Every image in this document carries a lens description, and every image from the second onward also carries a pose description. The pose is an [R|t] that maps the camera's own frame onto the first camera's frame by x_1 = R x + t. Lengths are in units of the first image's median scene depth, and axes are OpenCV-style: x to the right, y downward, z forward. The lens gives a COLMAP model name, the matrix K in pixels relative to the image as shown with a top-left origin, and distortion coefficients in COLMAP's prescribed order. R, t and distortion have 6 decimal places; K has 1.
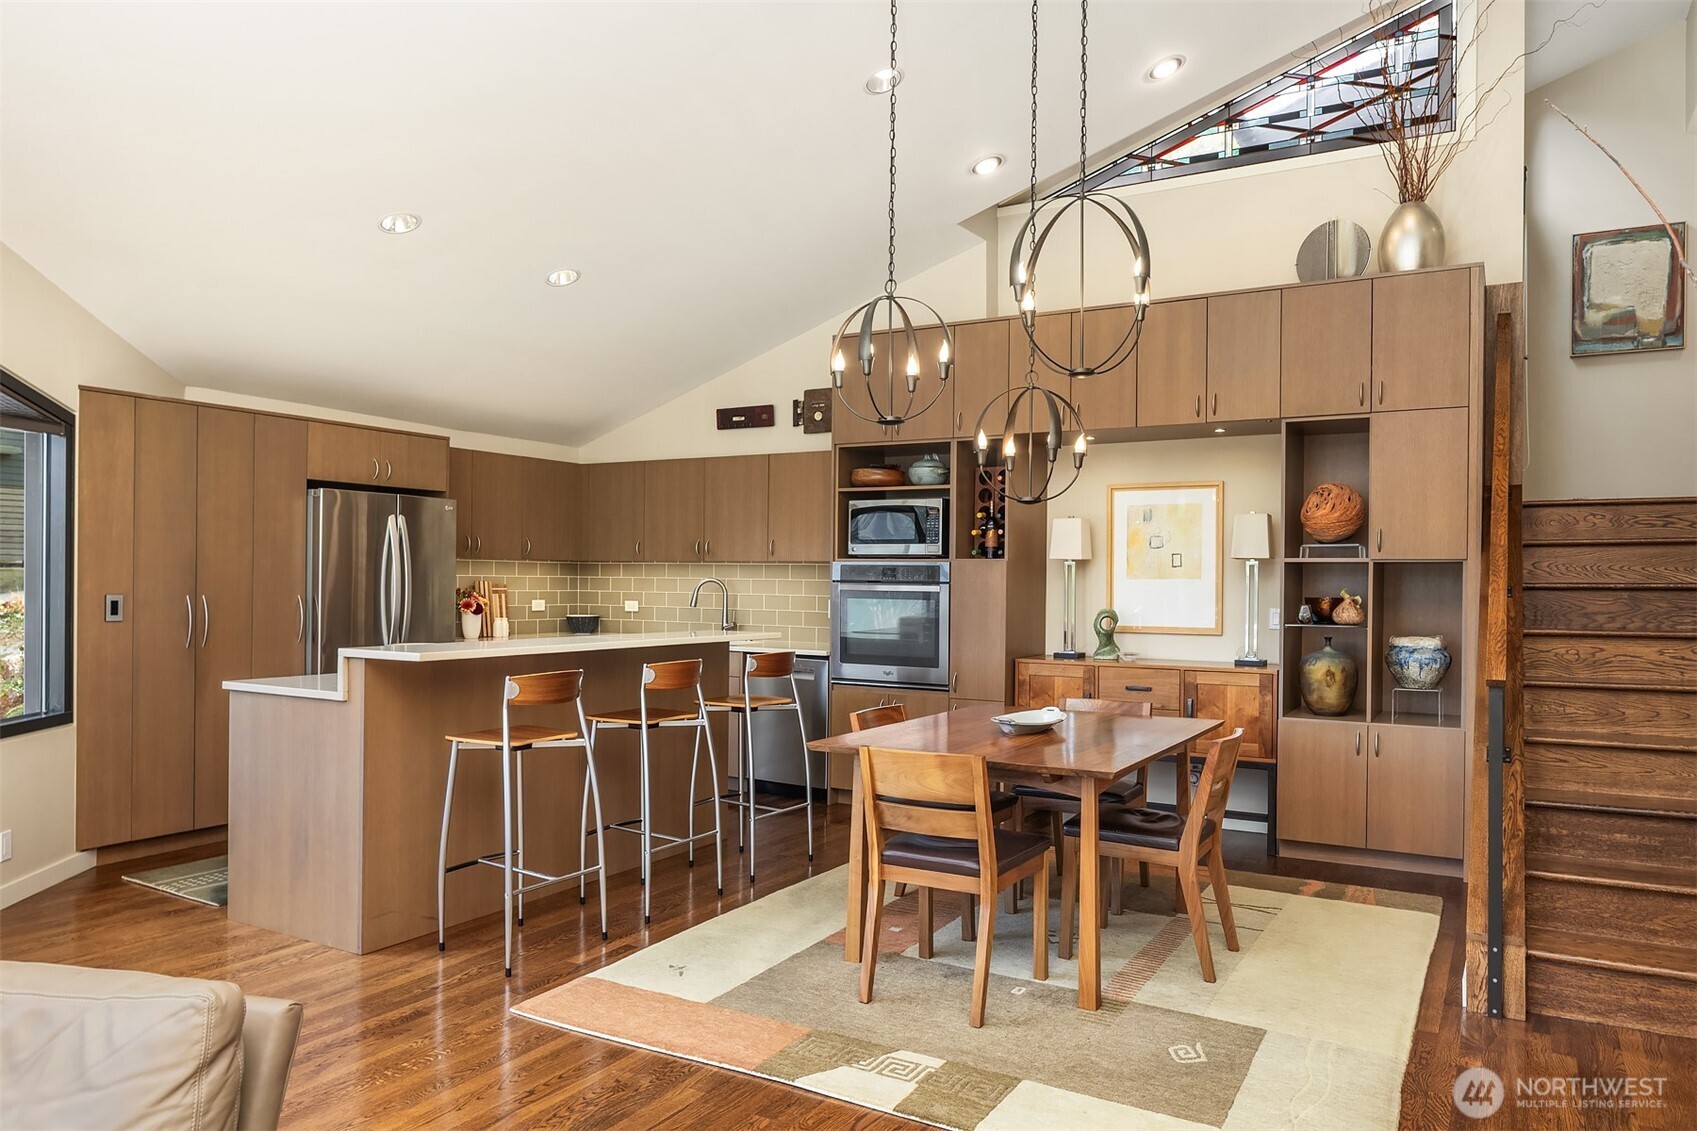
lens RADIAL K [[1160.1, 0, 826.6], [0, 1160.1, 593.6], [0, 0, 1]] dist [-0.011687, 0.001461]
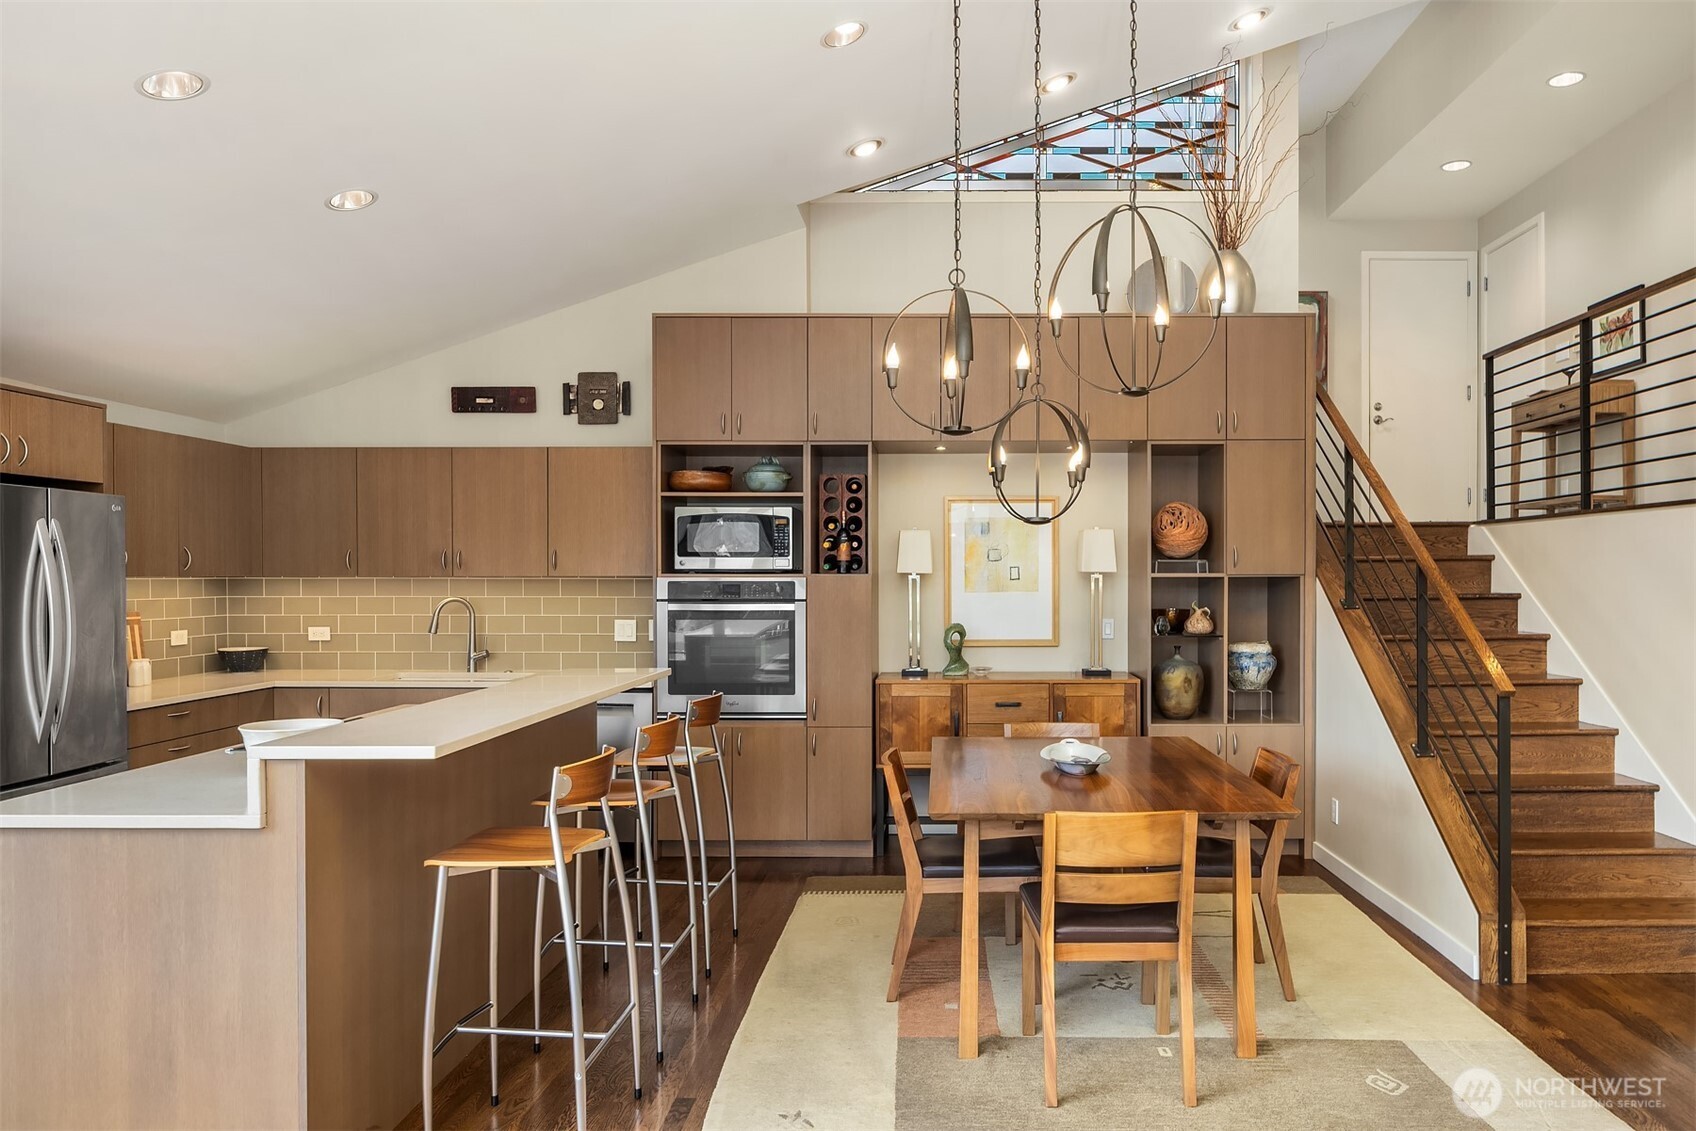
lens RADIAL K [[1159.4, 0, 940.8], [0, 1159.4, 587.4], [0, 0, 1]] dist [-0.011687, 0.001461]
pose [[0.859291, -0.017297, 0.511195, -0.263845], [0.015831, 0.999849, 0.007220, -0.024358], [-0.511242, 0.001889, 0.859435, 0.164843]]
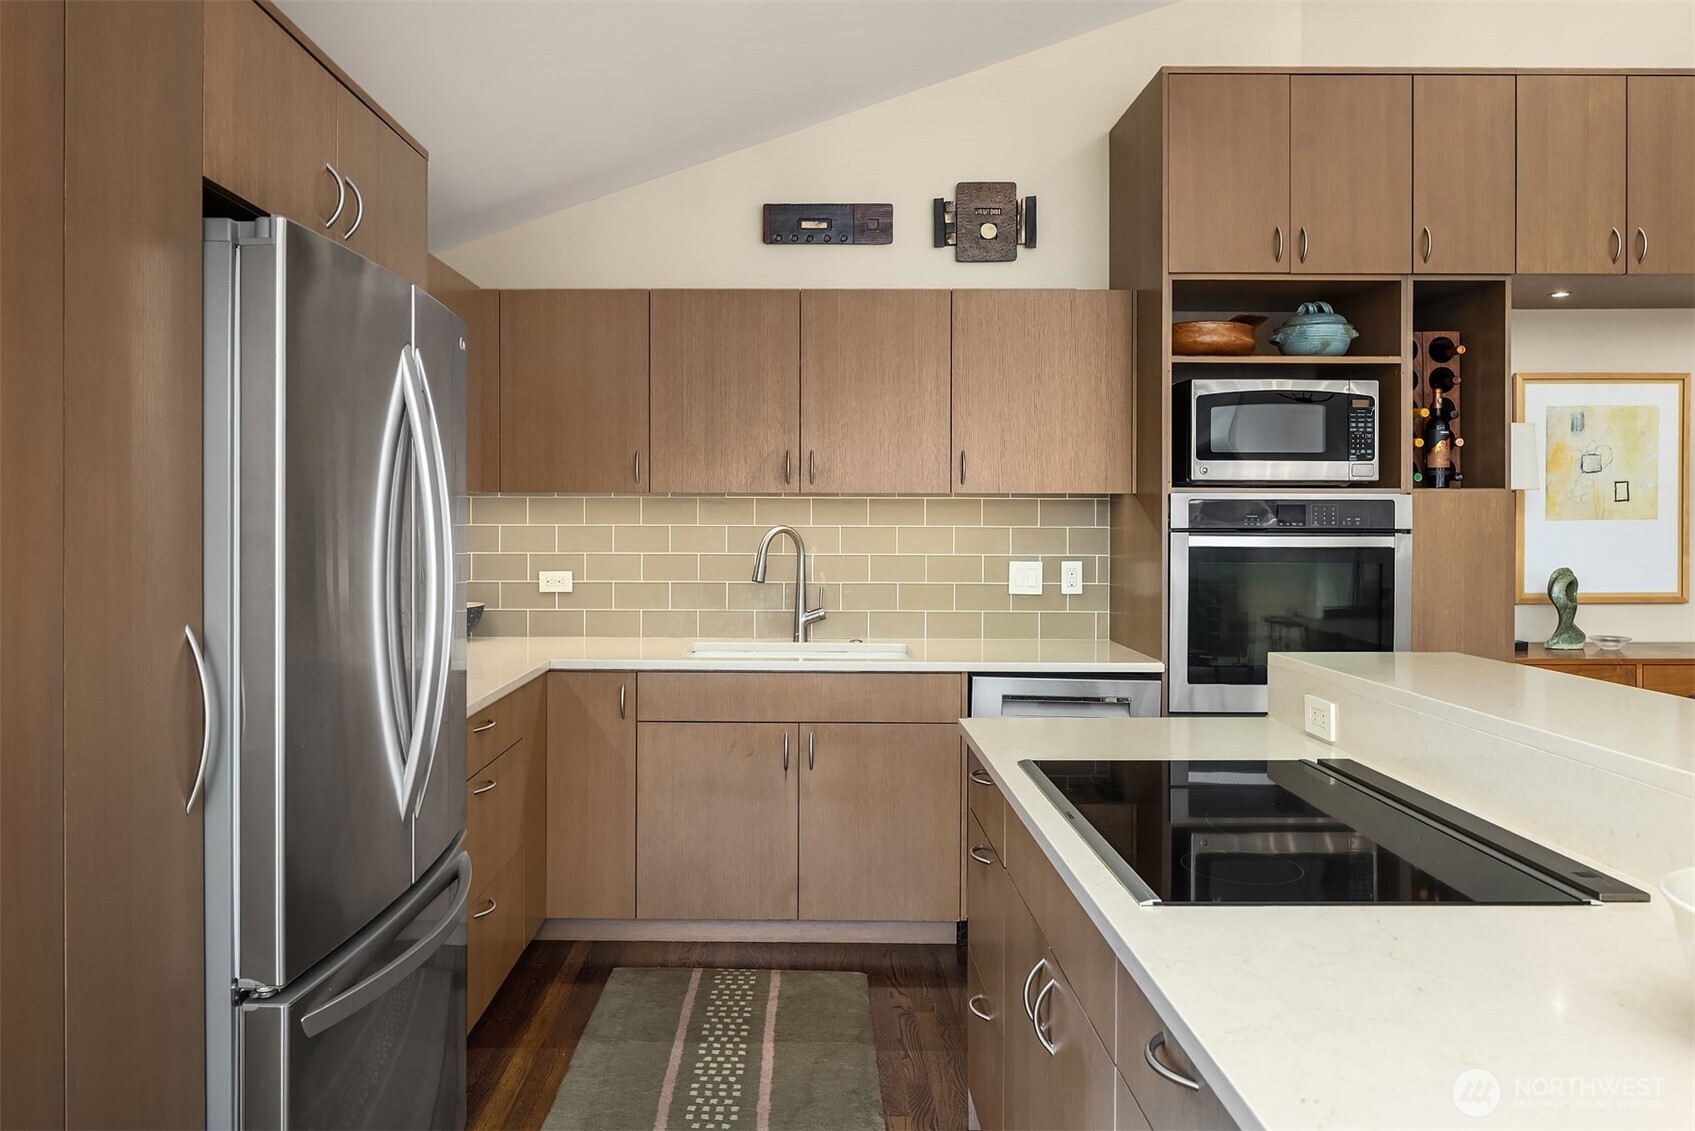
lens RADIAL K [[1158.7, 0, 774.7], [0, 1158.7, 510.2], [0, 0, 1]] dist [-0.011687, 0.001461]
pose [[0.865956, -0.009207, 0.500036, -0.433238], [0.013842, 0.999889, -0.005560, -0.020571], [-0.499929, 0.011737, 0.865987, 0.663840]]
